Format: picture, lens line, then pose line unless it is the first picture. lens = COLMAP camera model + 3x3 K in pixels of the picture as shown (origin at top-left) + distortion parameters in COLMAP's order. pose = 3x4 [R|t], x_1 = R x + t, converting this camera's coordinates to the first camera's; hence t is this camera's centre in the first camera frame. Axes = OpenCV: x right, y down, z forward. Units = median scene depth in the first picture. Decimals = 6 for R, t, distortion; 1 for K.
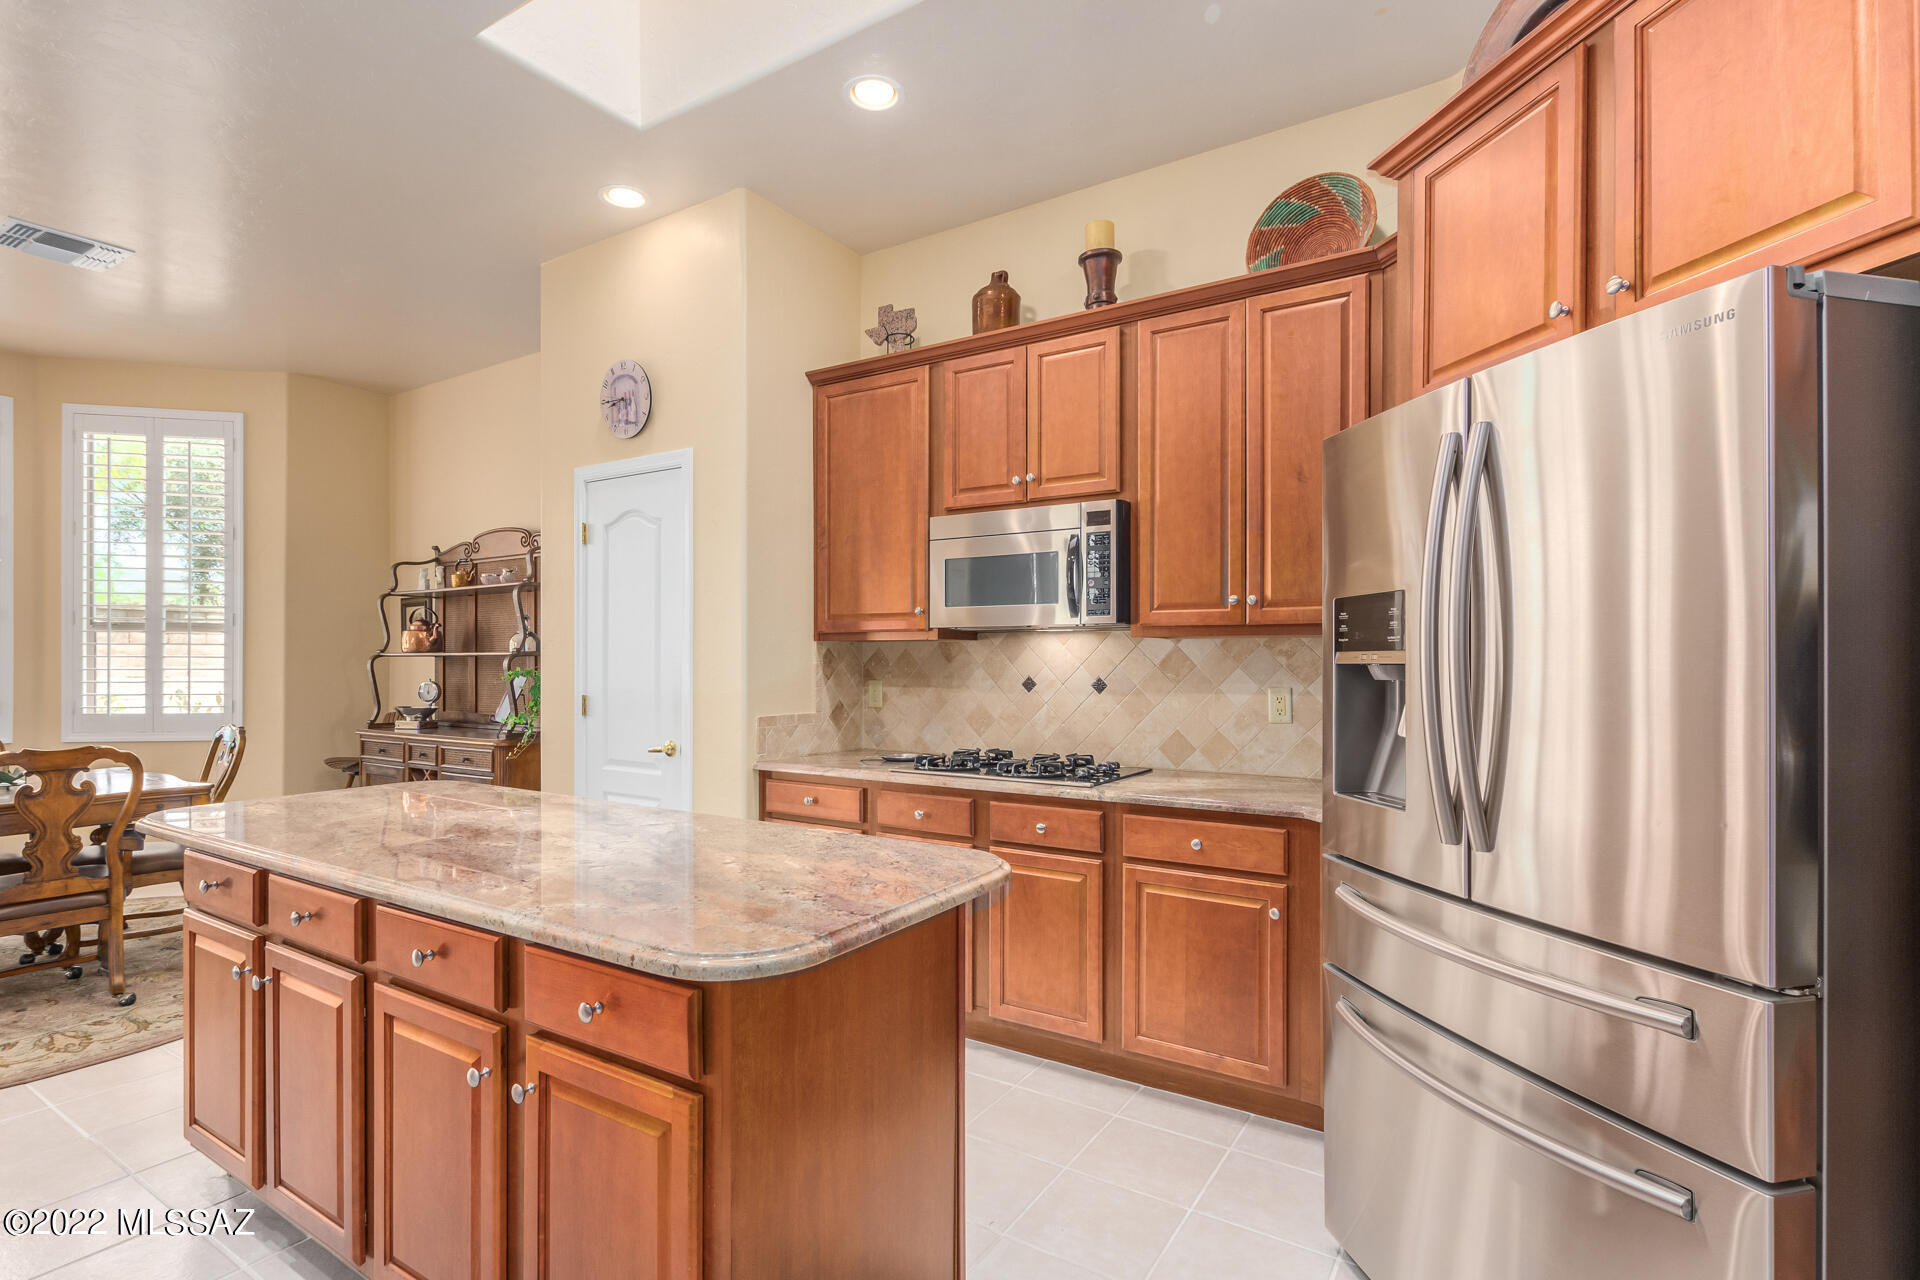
lens RADIAL K [[913.5, 0, 957.5], [0, 913.5, 659.5], [0, 0, 1]] dist [0.010313, -0.002976]
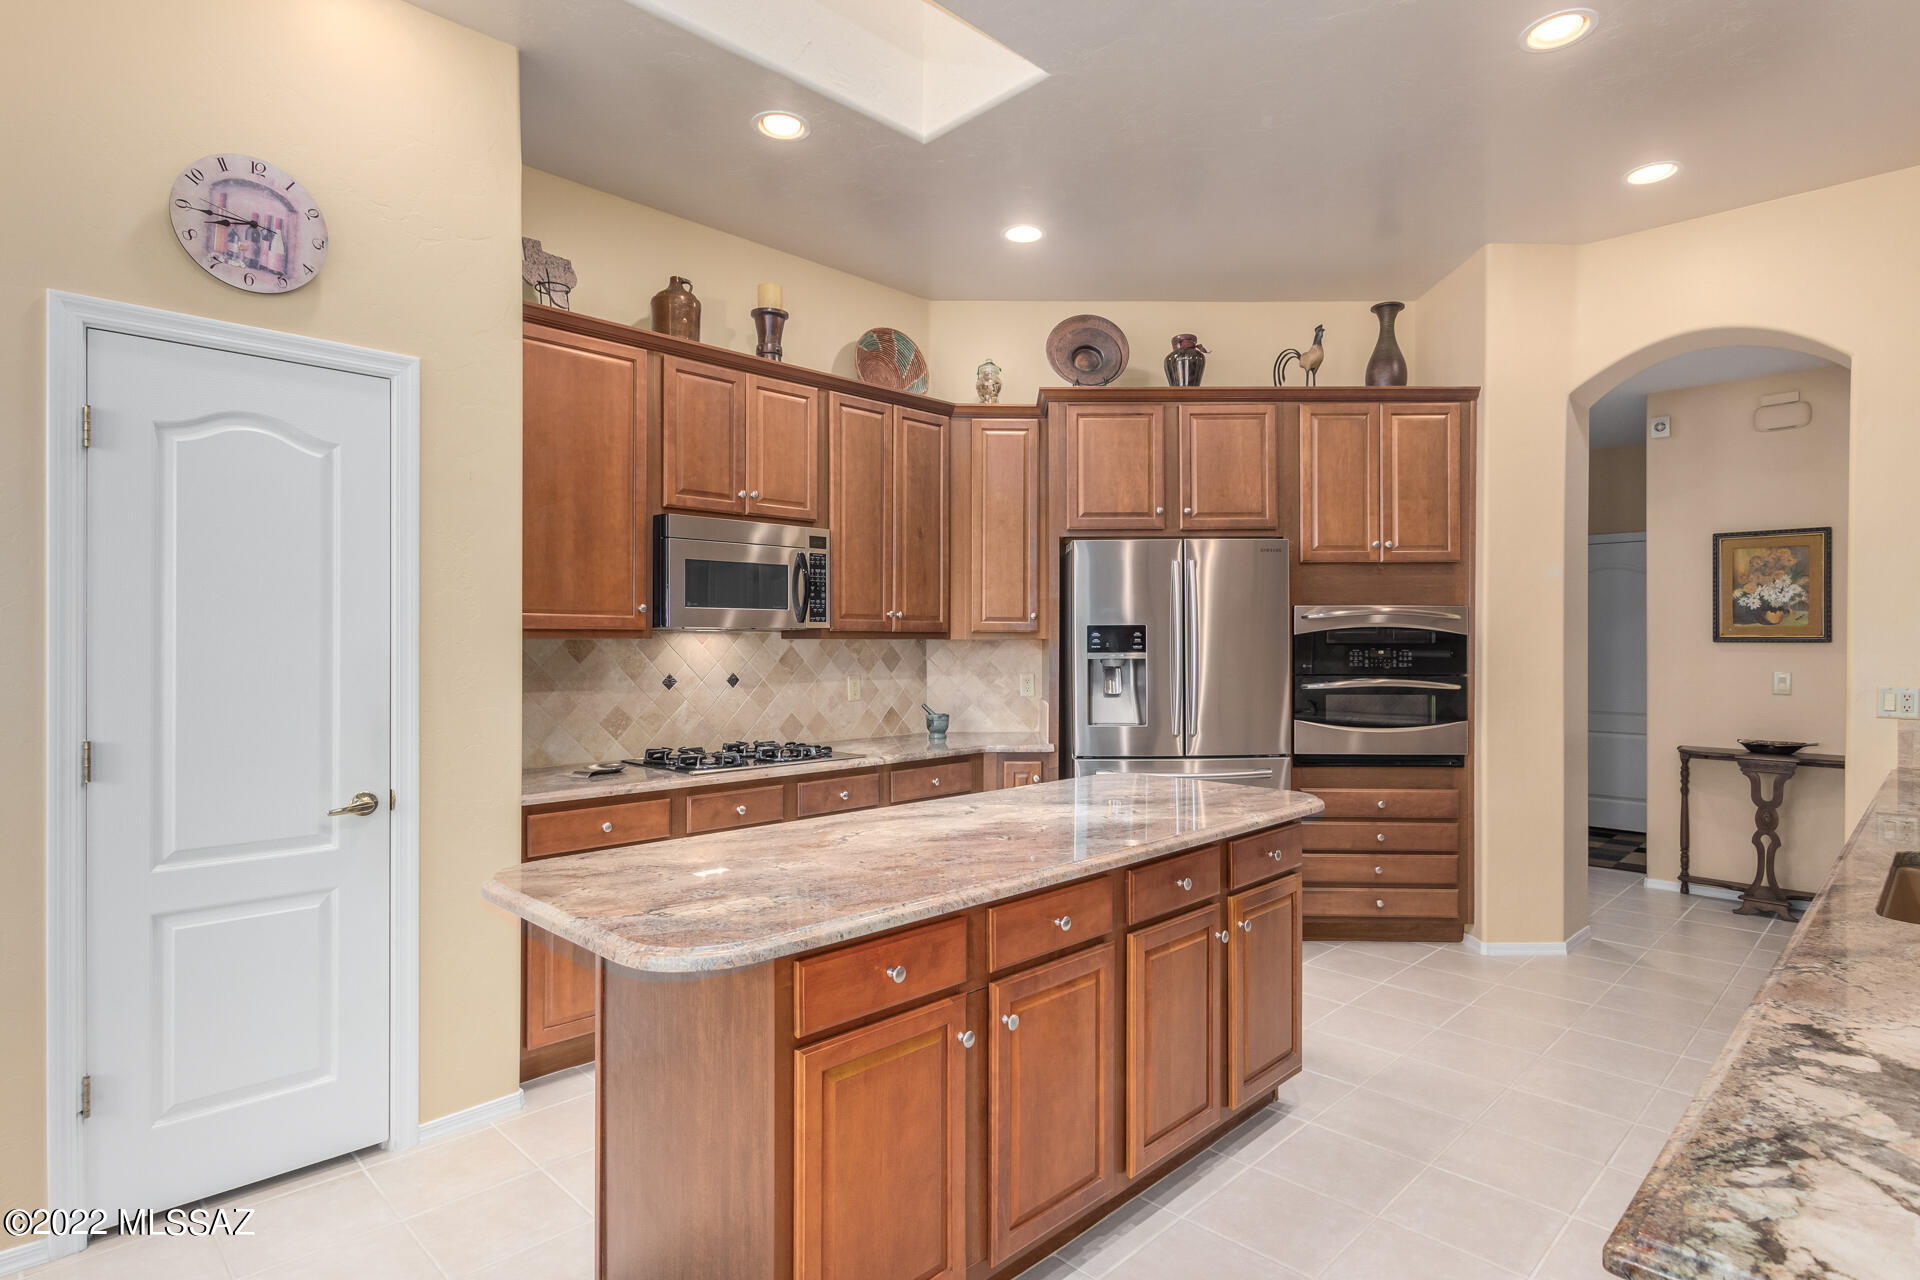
lens RADIAL K [[996.7, 0, 950.7], [0, 996.7, 641.8], [0, 0, 1]] dist [-0.001183, 0.000109]
pose [[0.219504, -0.000709, 0.975611, -1.021617], [0.002324, 0.999997, 0.000204, -0.018949], [-0.975609, 0.002222, 0.219505, 0.488396]]
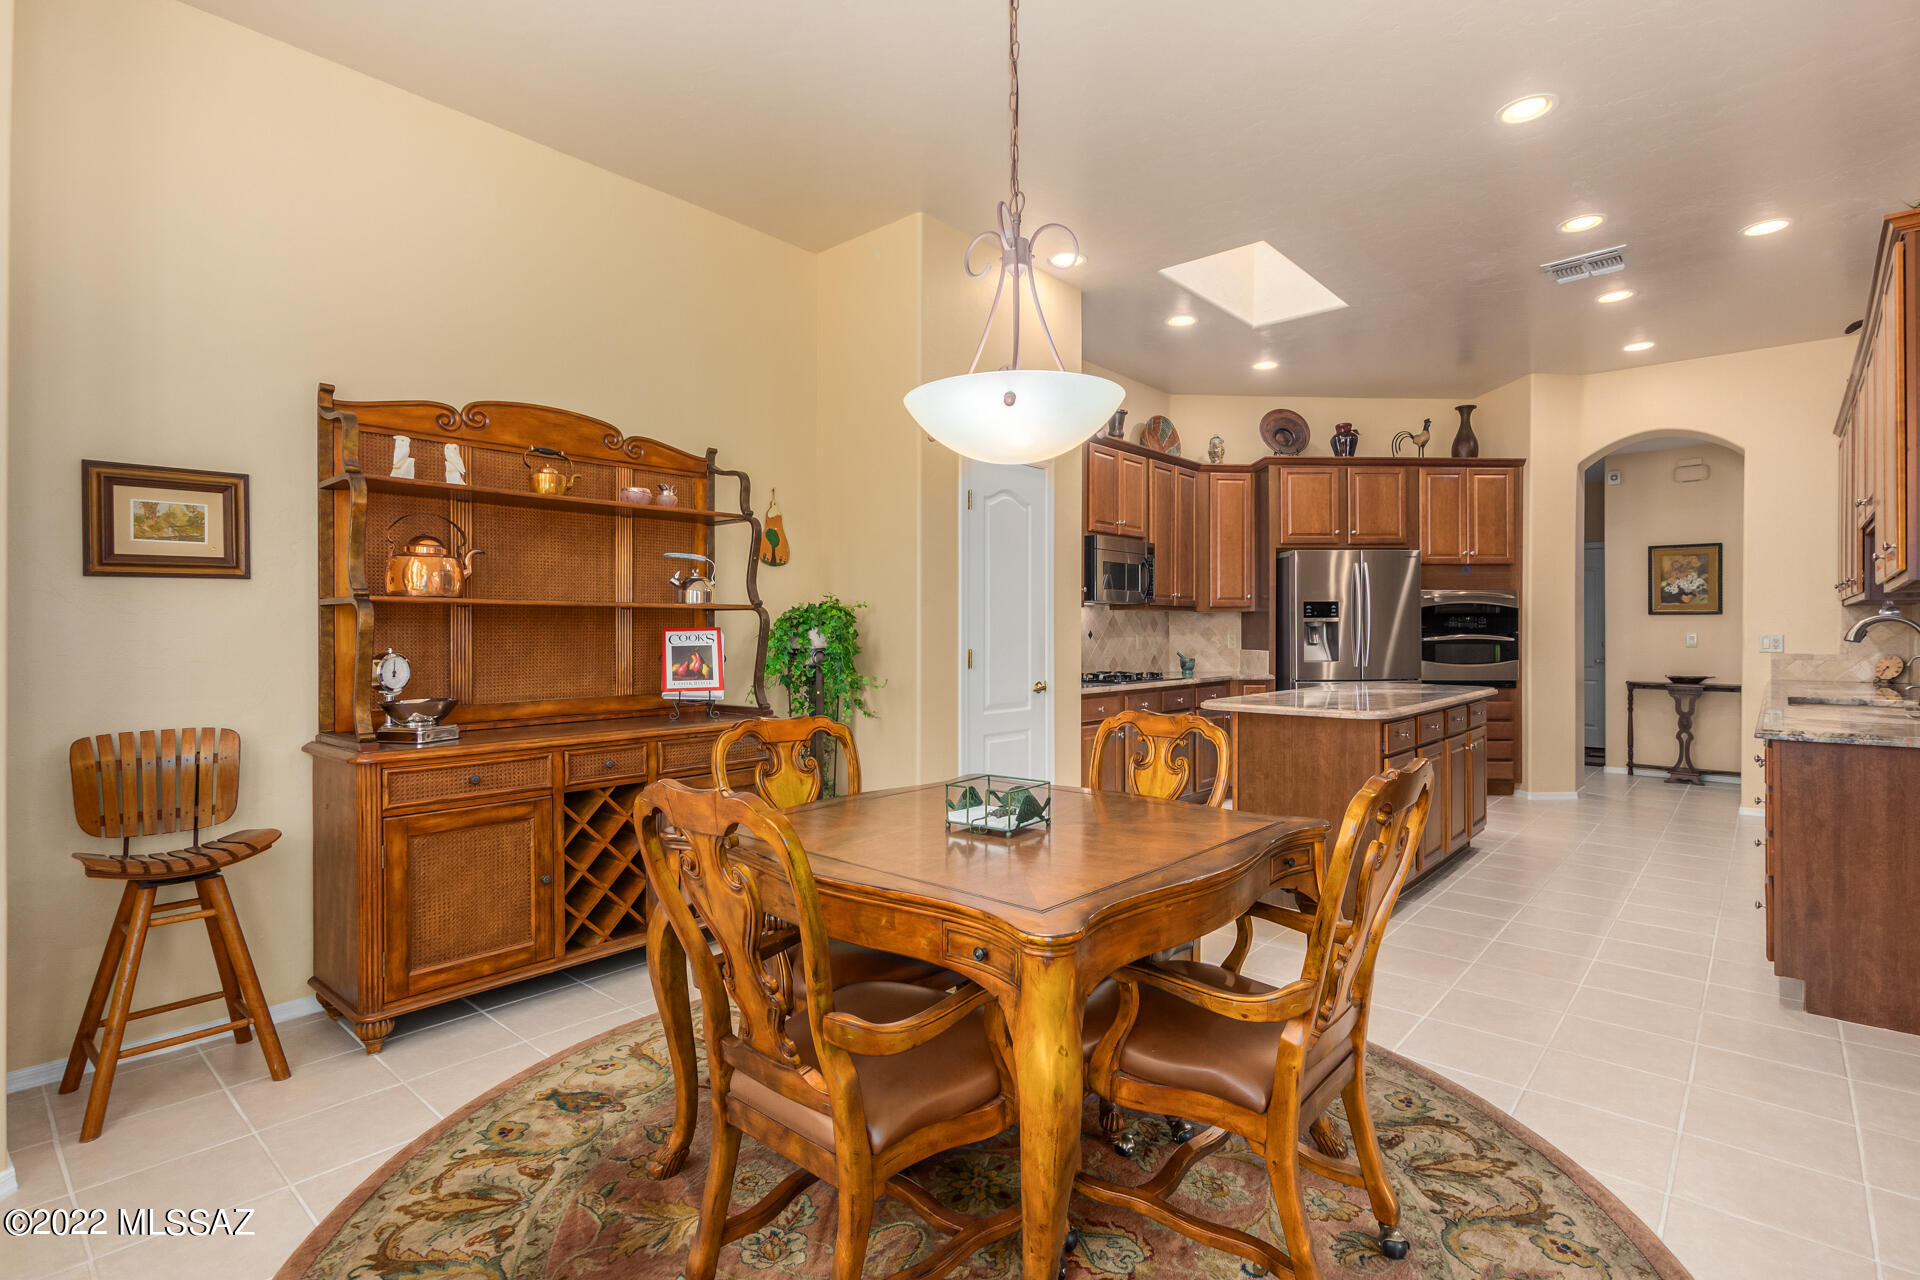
lens RADIAL K [[913.5, 0, 953.2], [0, 913.5, 626.4], [0, 0, 1]] dist [0.010313, -0.002976]
pose [[0.156271, 0.003877, 0.987707, -1.771689], [0.002490, 0.999988, -0.004319, 0.019839], [-0.987711, 0.003135, 0.156259, 1.025111]]
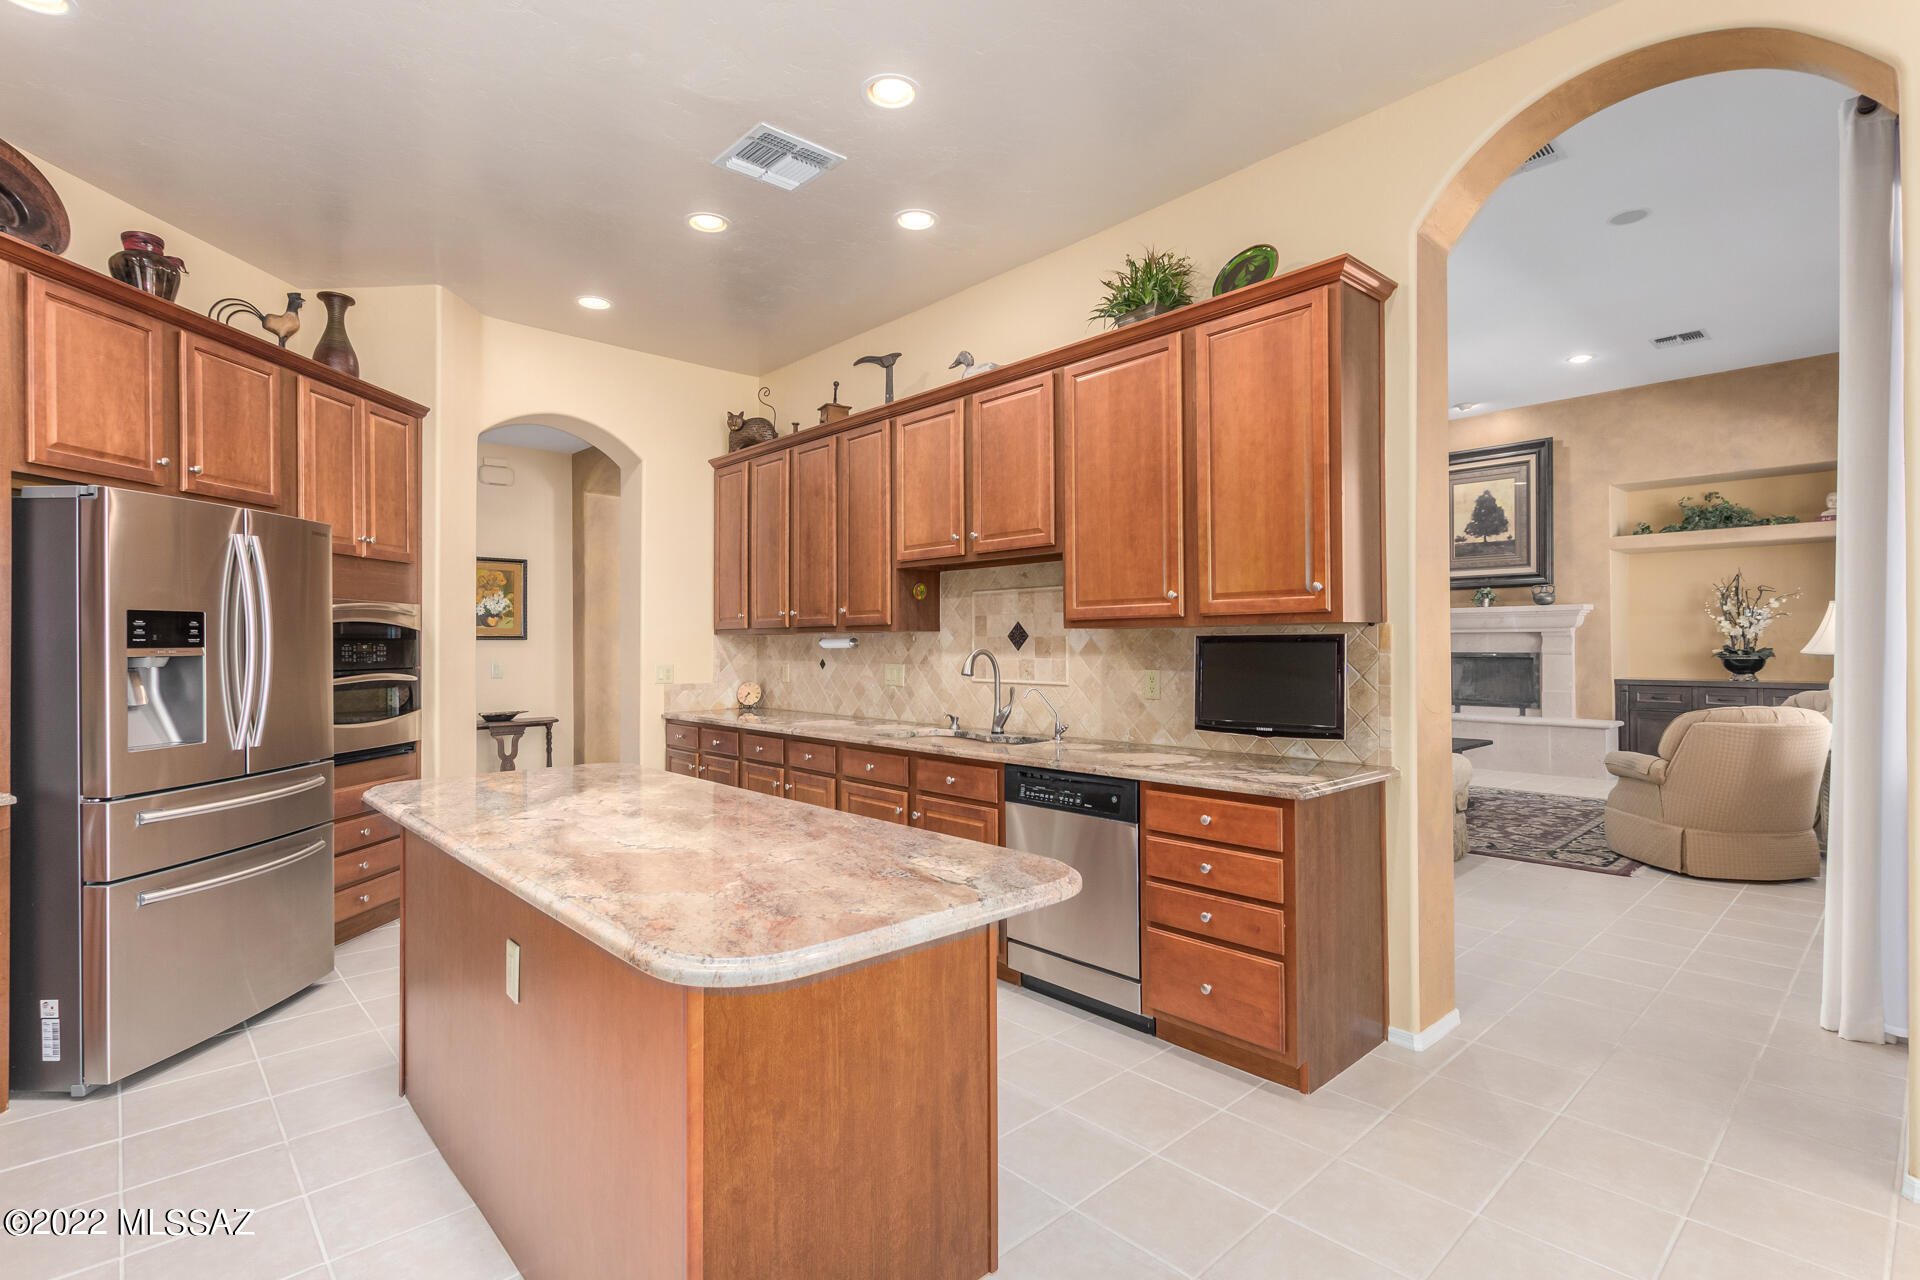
lens RADIAL K [[913.5, 0, 961.6], [0, 913.5, 638.3], [0, 0, 1]] dist [0.010313, -0.002976]
pose [[-0.966967, 0.006782, 0.254811, -0.683177], [0.006219, 0.999976, -0.003016, -0.006355], [-0.254826, -0.001332, -0.966986, 1.200762]]
